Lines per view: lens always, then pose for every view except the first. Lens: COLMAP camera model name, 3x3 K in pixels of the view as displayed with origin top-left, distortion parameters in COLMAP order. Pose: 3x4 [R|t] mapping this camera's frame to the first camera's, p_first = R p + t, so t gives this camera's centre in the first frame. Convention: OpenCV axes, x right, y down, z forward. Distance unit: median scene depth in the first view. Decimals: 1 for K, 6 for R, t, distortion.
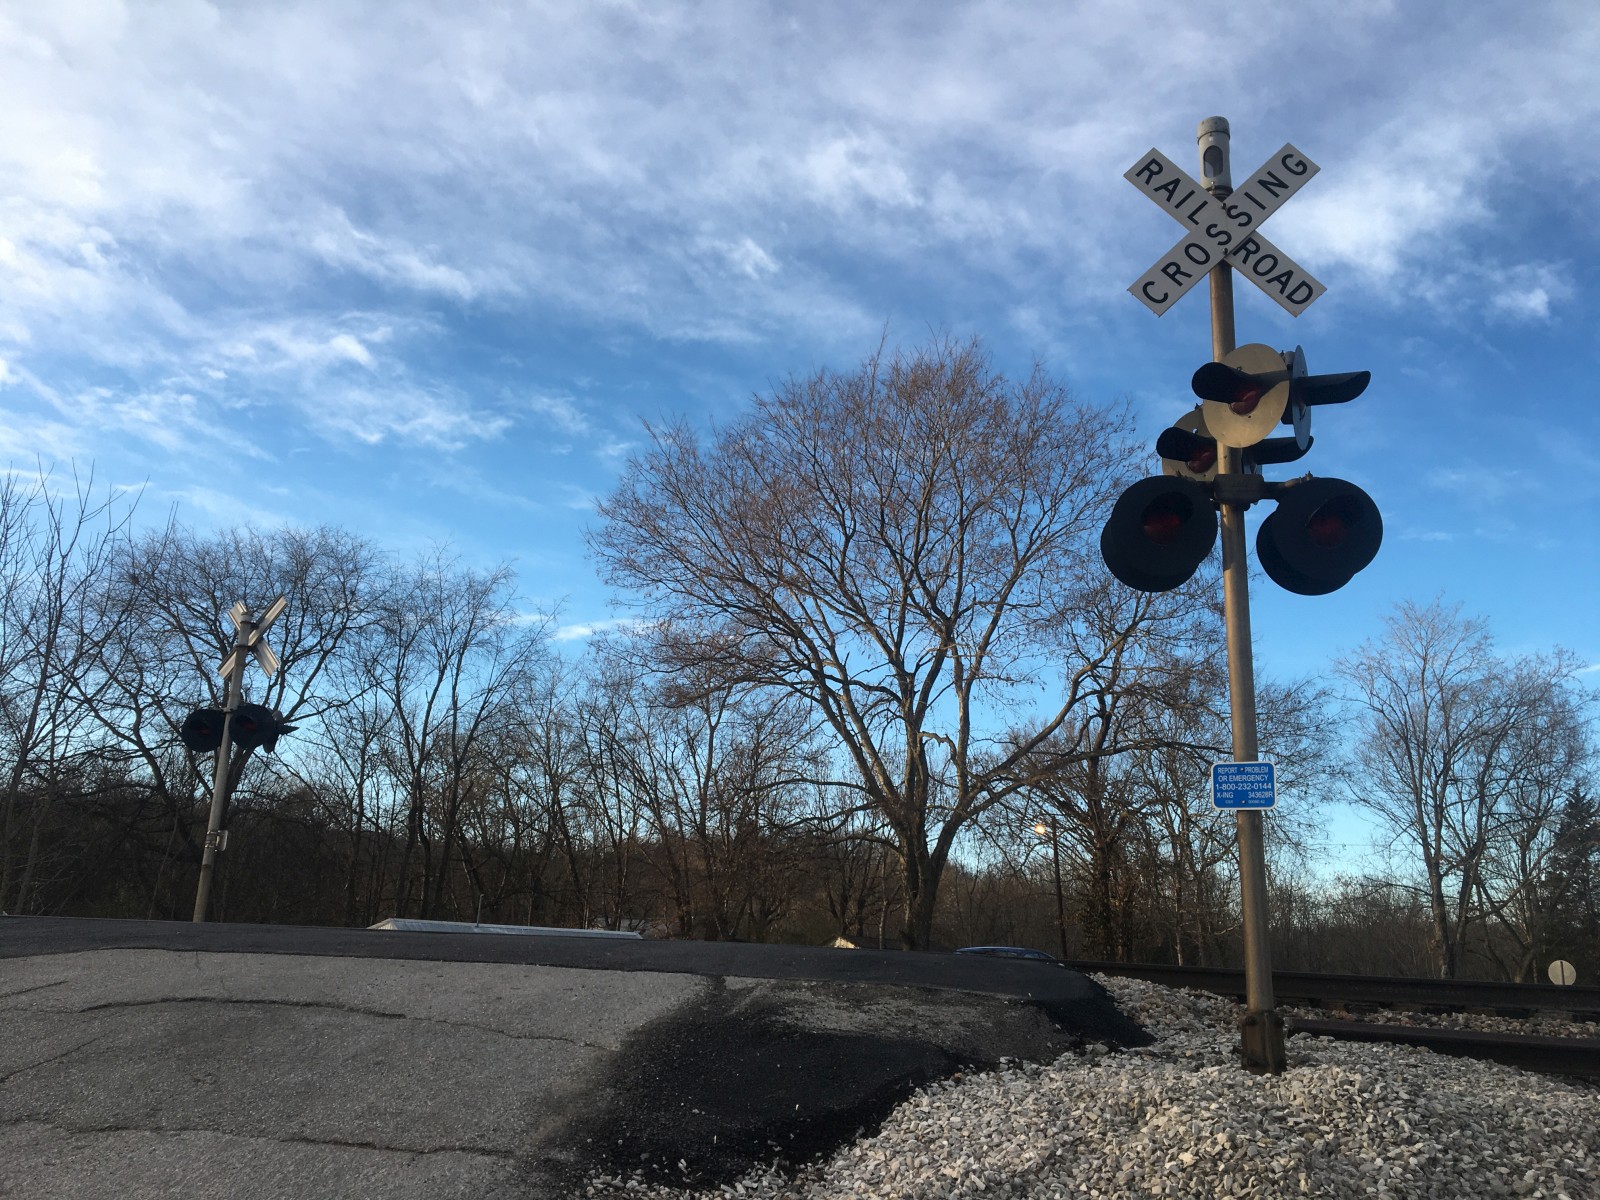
lens RADIAL K [[1272.9, 0, 805.5], [0, 1272.9, 574.3], [0, 0, 1]] dist [0.054121, -0.102055]
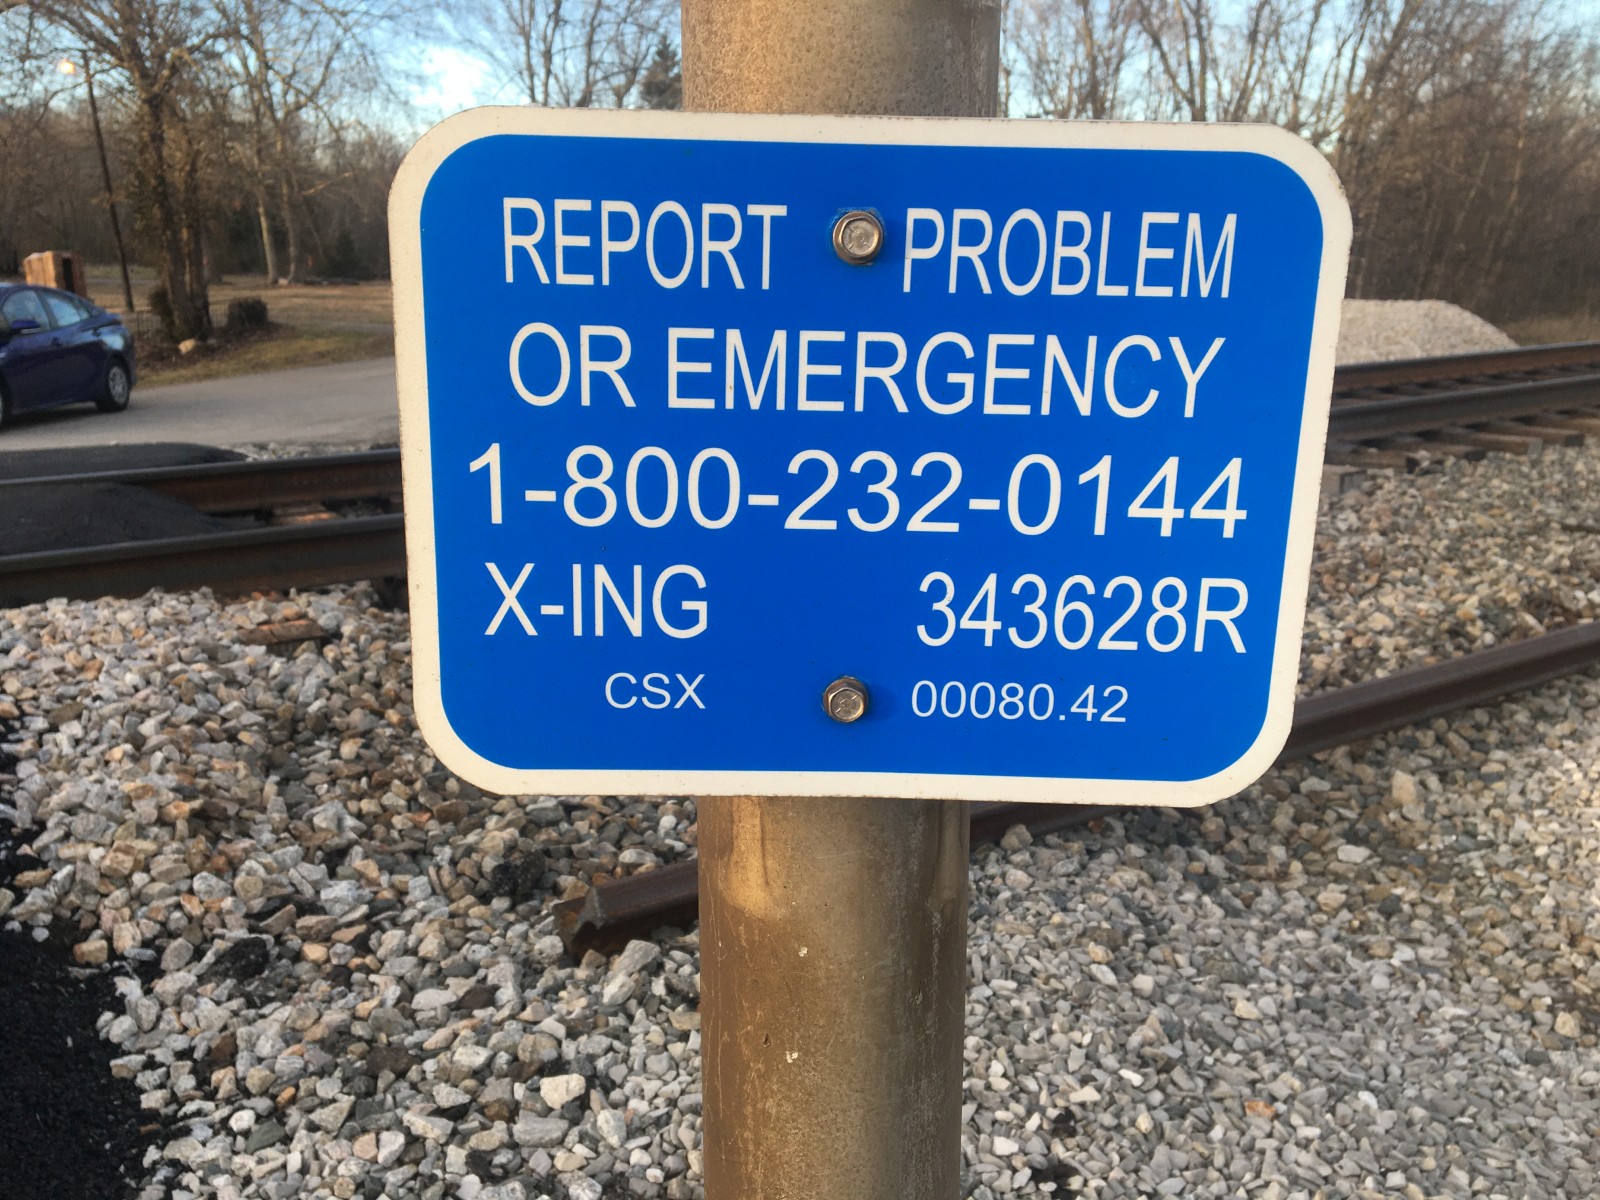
lens RADIAL K [[1345.8, 0, 785.8], [0, 1345.8, 595.7], [0, 0, 1]] dist [0.054242, -0.090099]
pose [[0.809407, -0.191572, 0.555121, 0.078521], [-0.137491, 0.857200, 0.496290, 0.035603], [-0.570926, -0.478025, 0.667485, 0.251555]]
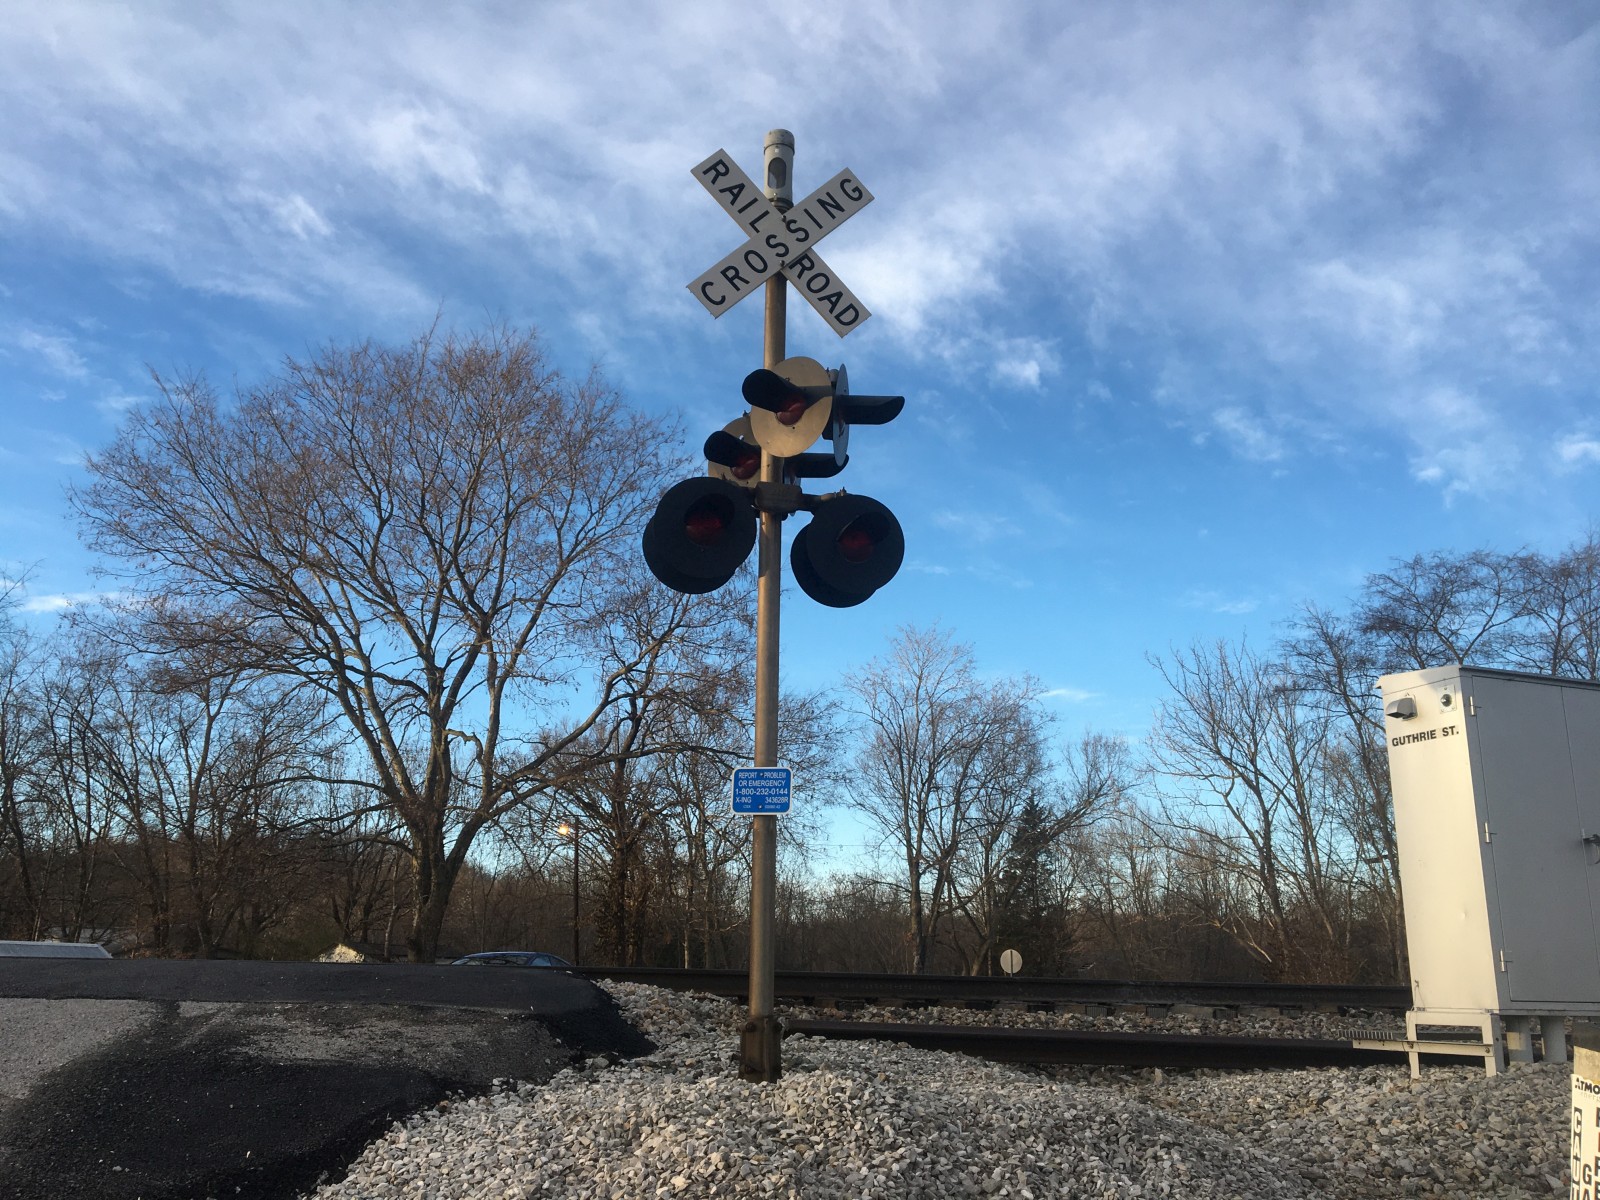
lens RADIAL K [[1261.9, 0, 768.3], [0, 1261.9, 572.5], [0, 0, 1]] dist [0.091698, -0.170165]
pose [[0.944466, 0.073672, 0.320244, 0.004085], [-0.072771, 0.997239, -0.014797, 0.002160], [-0.320450, -0.009330, 0.947219, 0.014967]]
